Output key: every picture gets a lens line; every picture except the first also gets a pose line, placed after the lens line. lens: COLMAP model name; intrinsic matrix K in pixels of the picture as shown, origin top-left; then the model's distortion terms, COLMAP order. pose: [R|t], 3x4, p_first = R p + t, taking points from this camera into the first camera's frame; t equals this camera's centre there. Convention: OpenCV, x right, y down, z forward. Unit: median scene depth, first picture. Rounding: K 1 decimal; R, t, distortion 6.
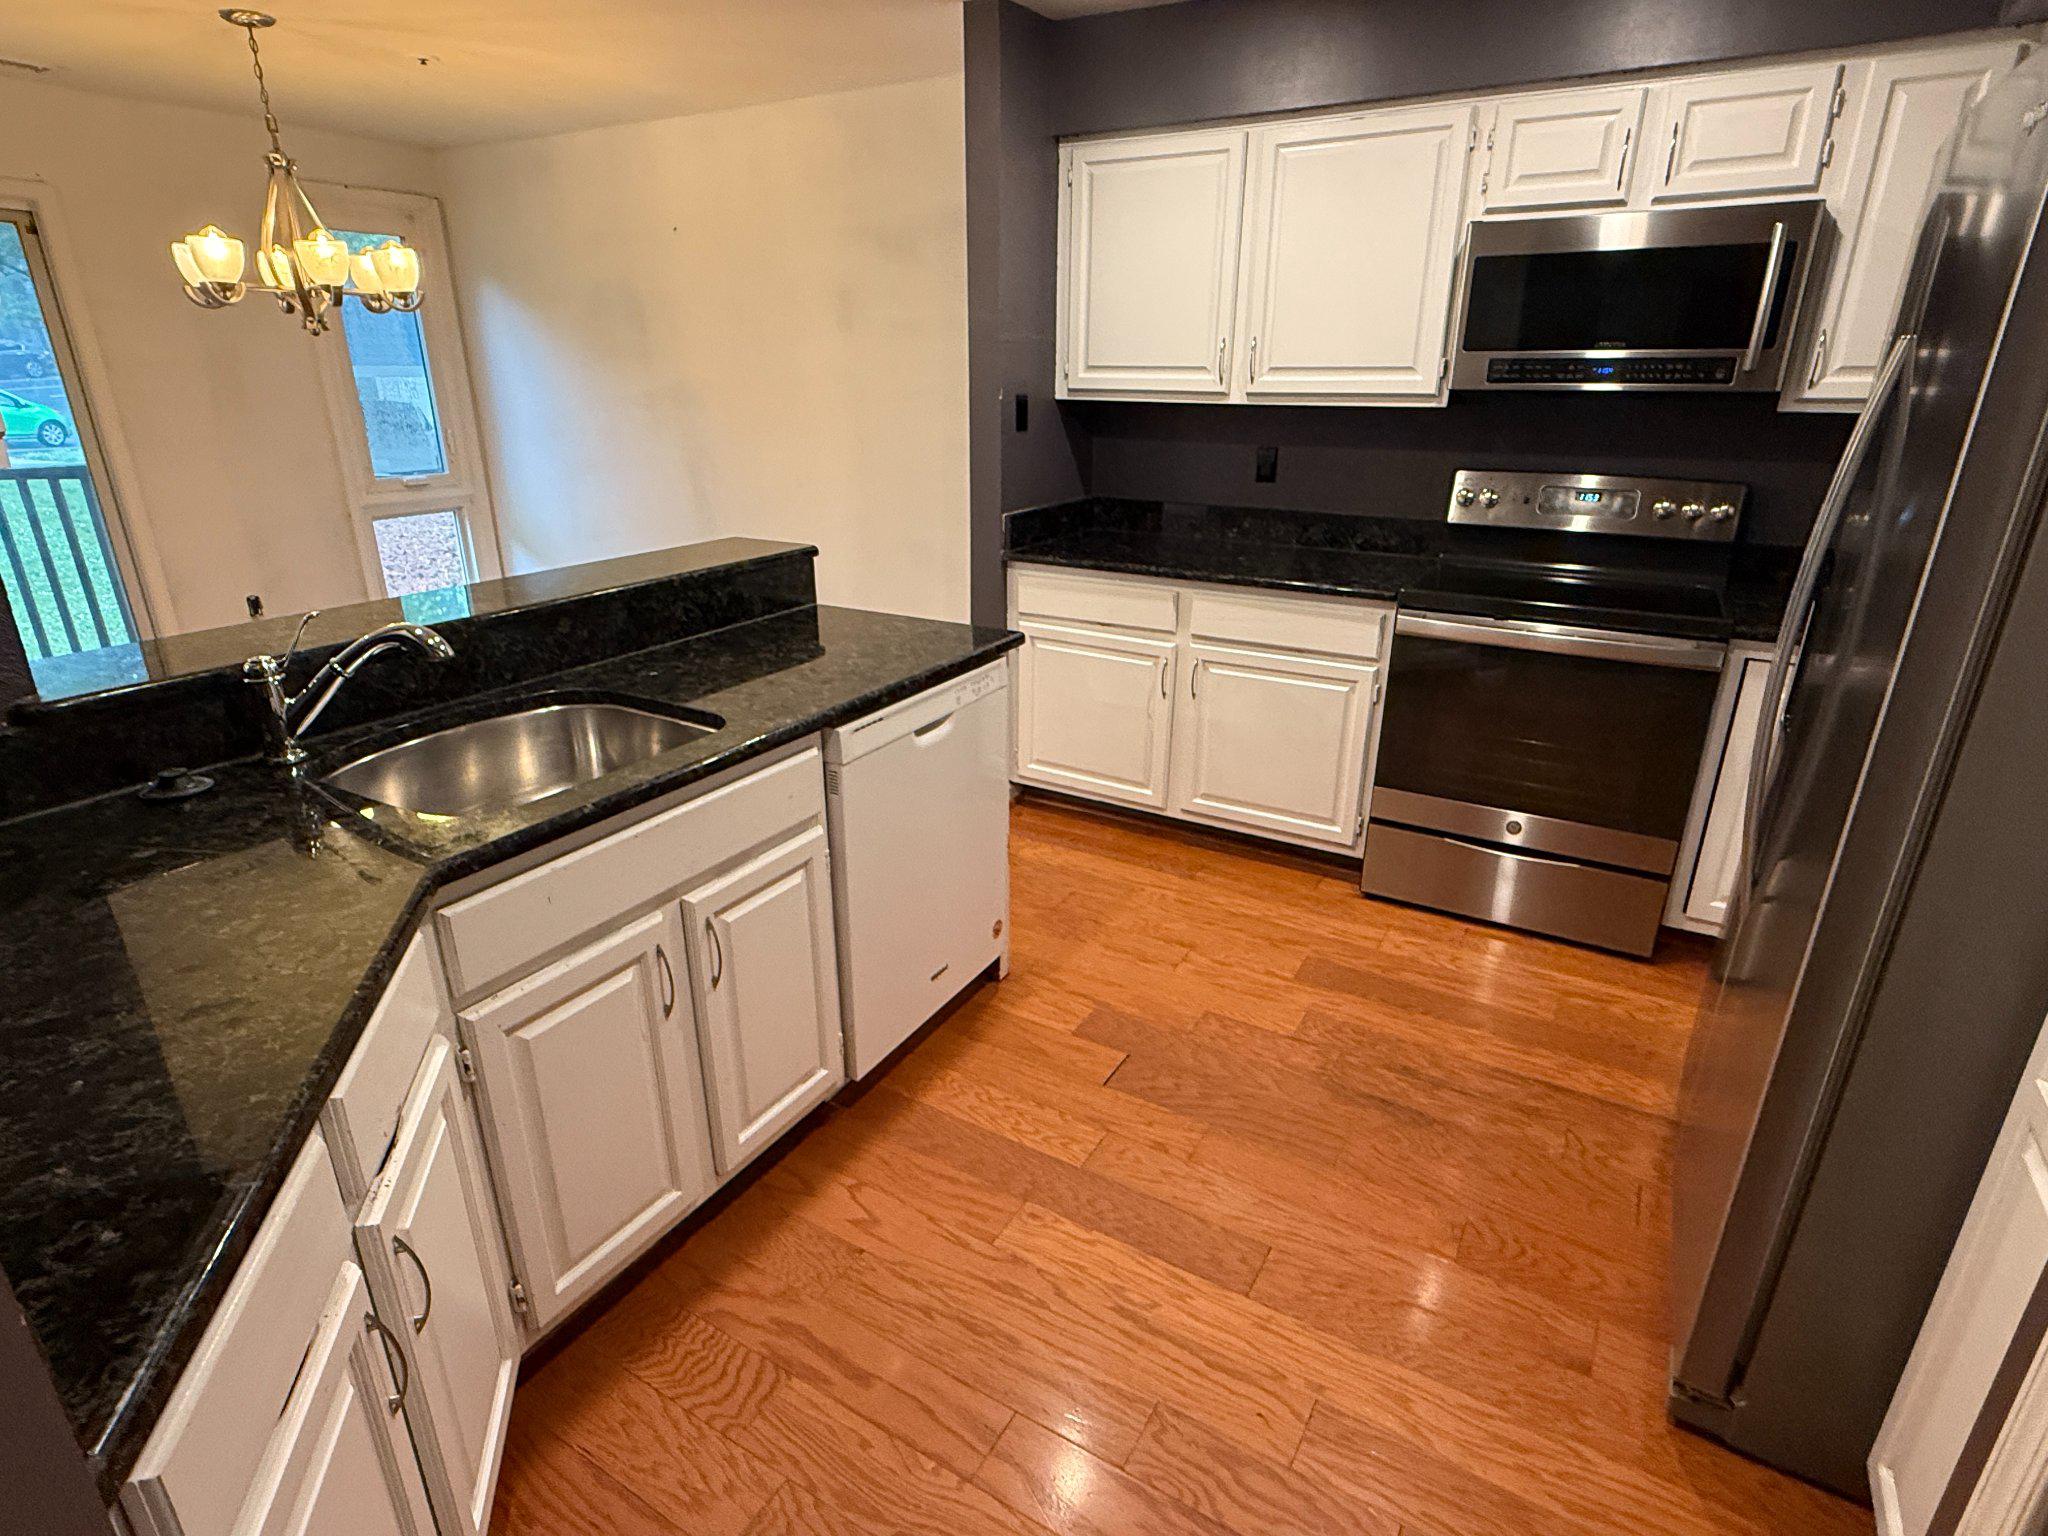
lens RADIAL K [[1048.6, 0, 1019.4], [0, 1048.6, 774.7], [0, 0, 1]] dist [-0.005325, -0.001023]
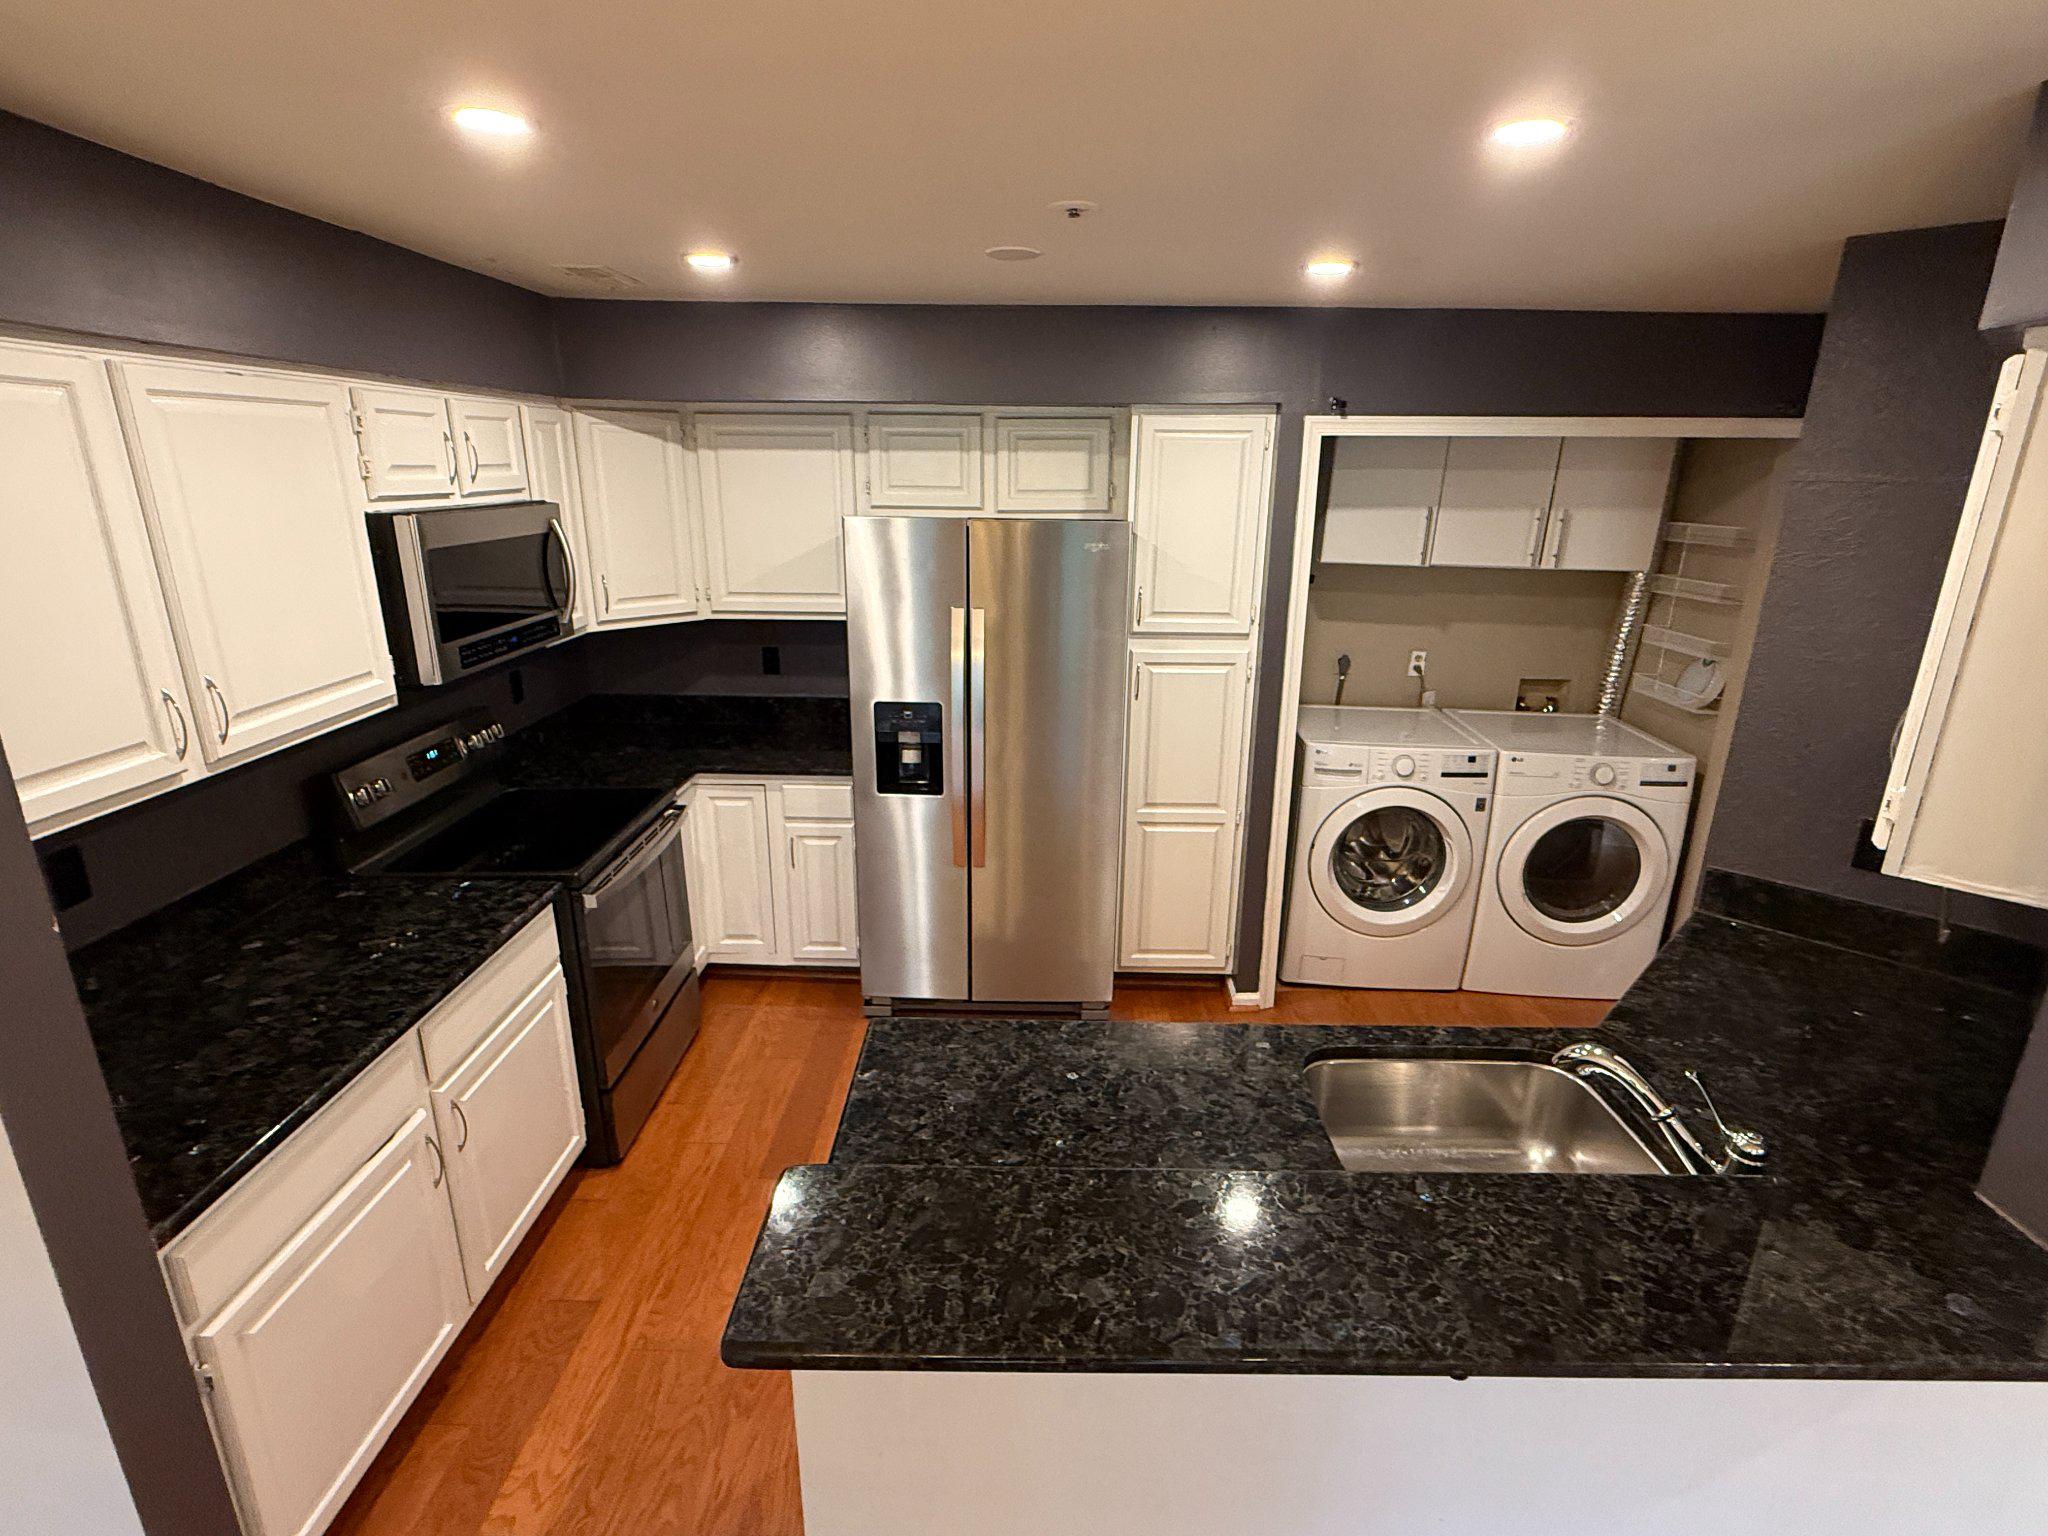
lens RADIAL K [[986.3, 0, 1026.8], [0, 986.3, 776.1], [0, 0, 1]] dist [0.001180, 0.000158]
pose [[-0.480643, -0.273380, 0.833214, -0.497132], [0.303793, 0.839415, 0.450659, -0.466520], [-0.822613, 0.469730, -0.320408, 0.782101]]
